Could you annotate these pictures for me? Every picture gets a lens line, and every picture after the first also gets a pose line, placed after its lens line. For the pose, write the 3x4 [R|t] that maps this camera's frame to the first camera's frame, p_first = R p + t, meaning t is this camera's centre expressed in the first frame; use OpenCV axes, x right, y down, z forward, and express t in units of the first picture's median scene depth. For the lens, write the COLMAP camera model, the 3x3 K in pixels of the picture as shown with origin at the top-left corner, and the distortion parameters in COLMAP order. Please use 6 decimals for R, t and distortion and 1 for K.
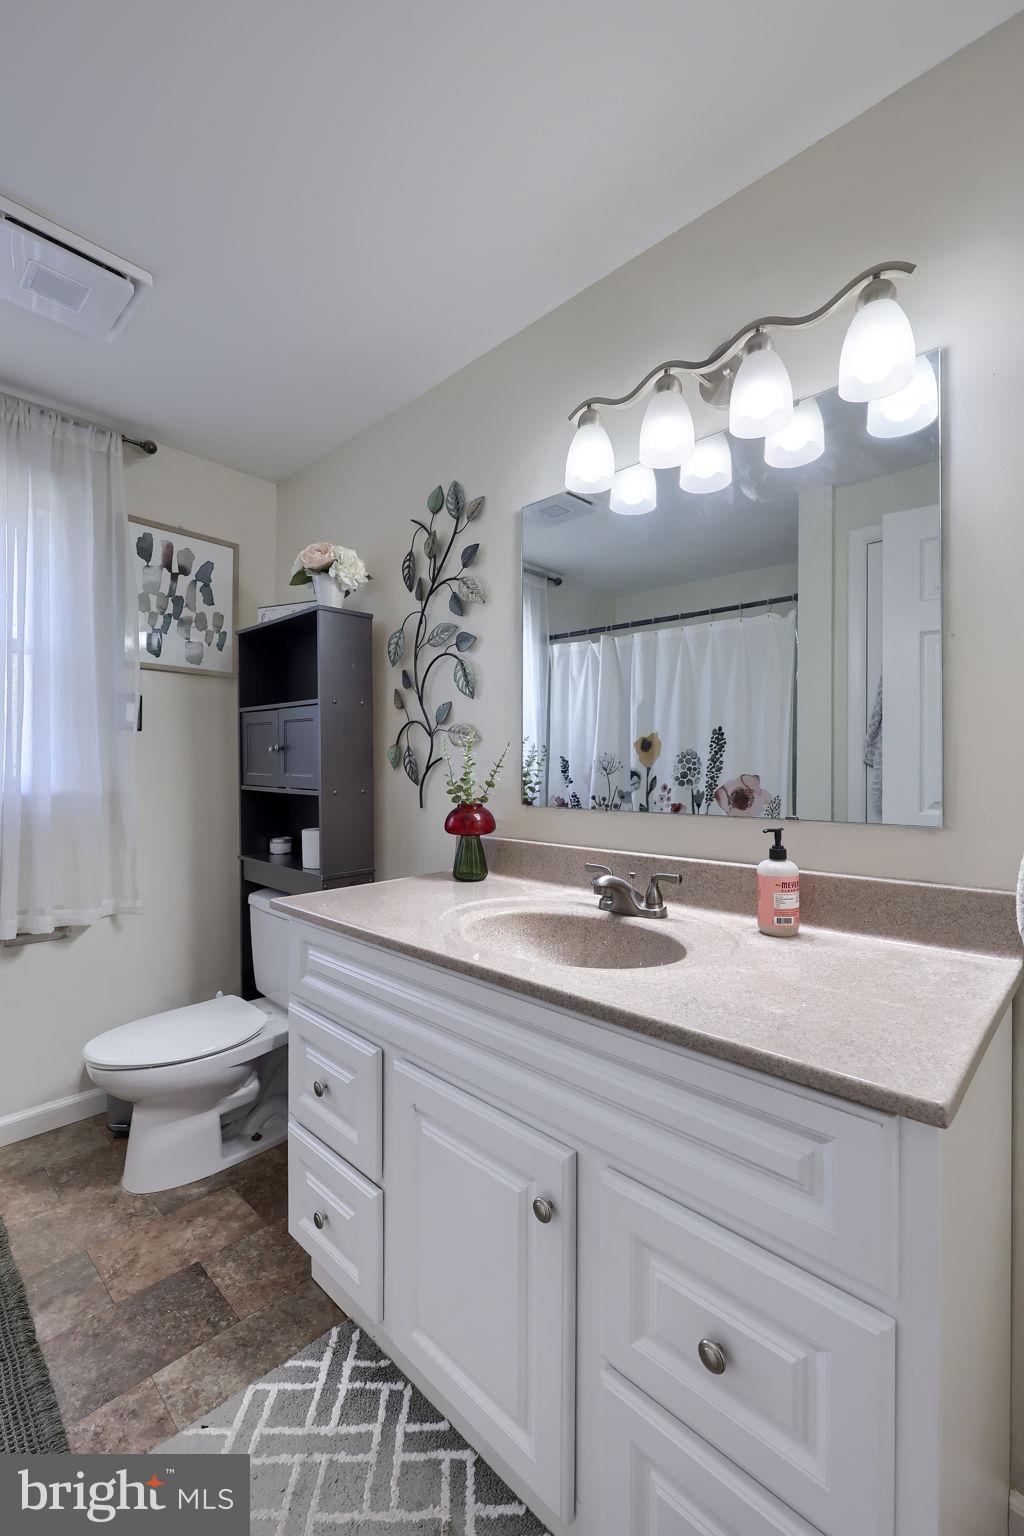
lens RADIAL K [[629.1, 0, 512.0], [0, 629.1, 768.0], [0, 0, 1]] dist [-0.001755, -0.000167]
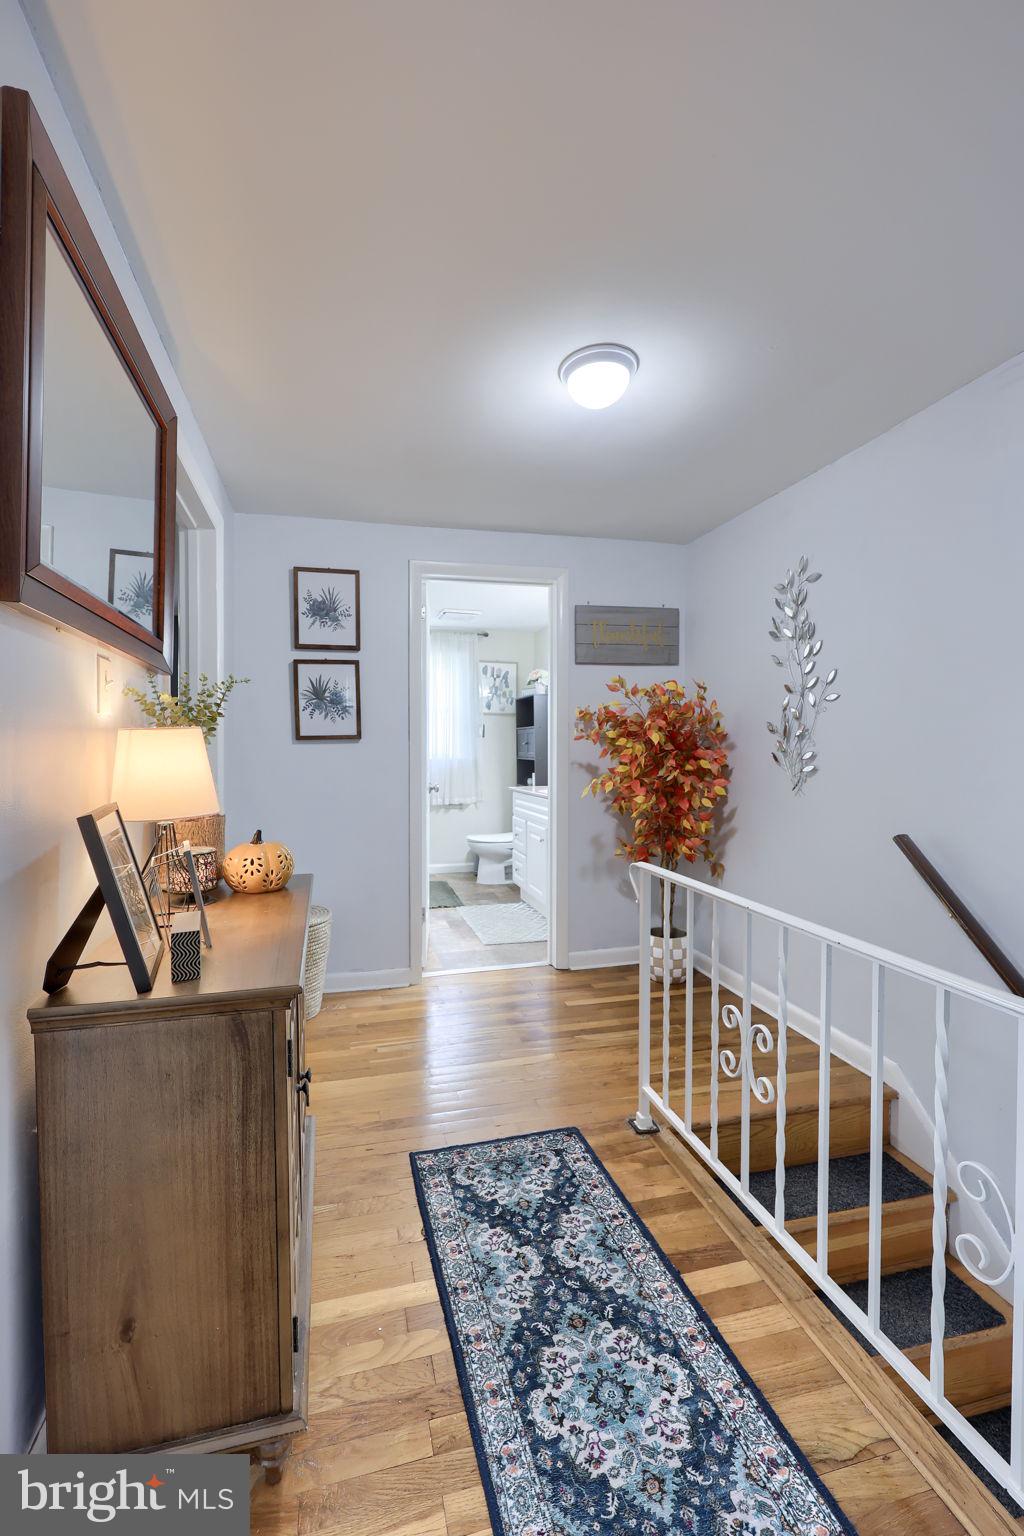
lens RADIAL K [[629.1, 0, 512.0], [0, 629.1, 768.0], [0, 0, 1]] dist [-0.001755, -0.000167]
pose [[0.862072, 0.007592, -0.506730, 0.893681], [0.000423, 0.999877, 0.015700, 0.029281], [0.506786, -0.013749, 0.861962, -1.286624]]
